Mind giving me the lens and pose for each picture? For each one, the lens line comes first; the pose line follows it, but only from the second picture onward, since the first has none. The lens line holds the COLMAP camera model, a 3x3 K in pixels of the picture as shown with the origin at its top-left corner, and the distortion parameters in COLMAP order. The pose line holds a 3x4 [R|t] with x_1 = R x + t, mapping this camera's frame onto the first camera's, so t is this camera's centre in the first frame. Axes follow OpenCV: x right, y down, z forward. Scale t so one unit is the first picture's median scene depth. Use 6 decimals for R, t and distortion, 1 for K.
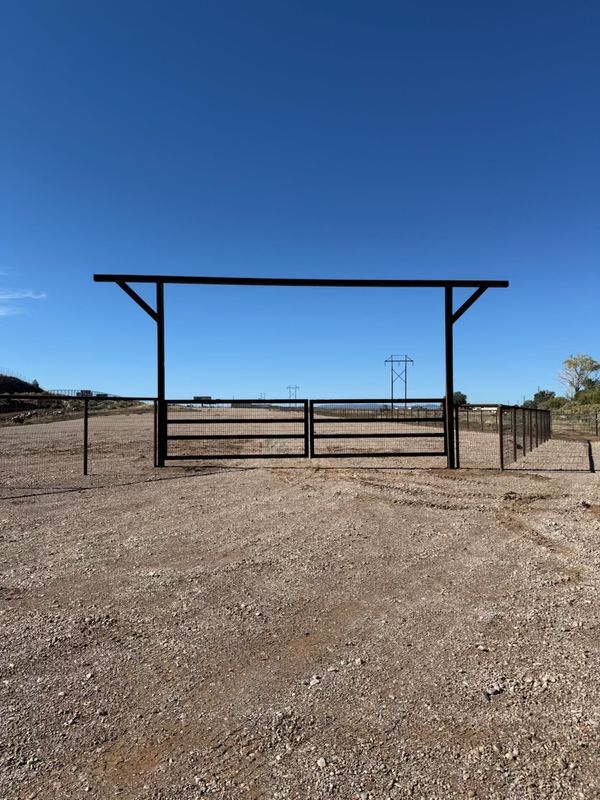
lens RADIAL K [[575.9, 0, 302.8], [0, 575.9, 401.2], [0, 0, 1]] dist [0.108865, -0.144345]
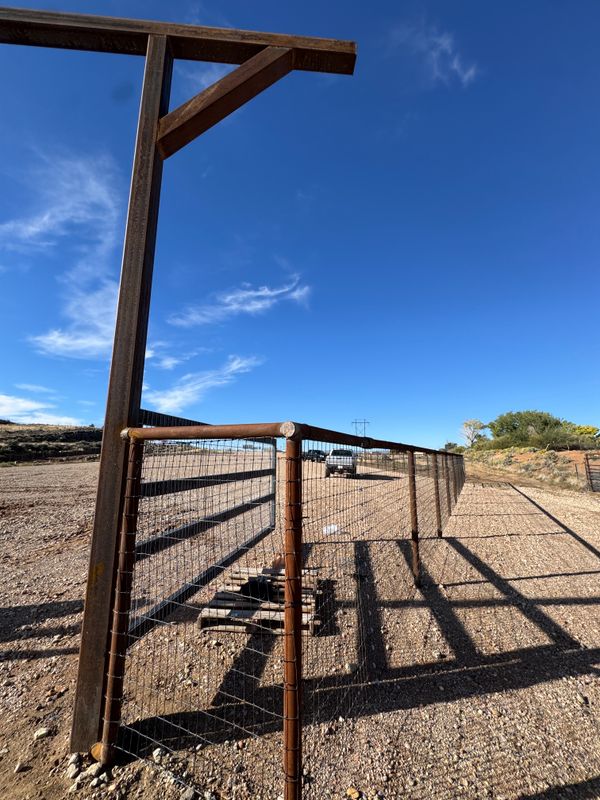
lens RADIAL K [[323.1, 0, 300.0], [0, 323.1, 400.0], [0, 0, 1]] dist [-0.000888, -0.000241]
pose [[0.999163, -0.000550, -0.040911, 0.348476], [-0.005498, 0.989036, -0.147572, 0.012777], [0.040544, 0.147674, 0.988205, 0.902177]]
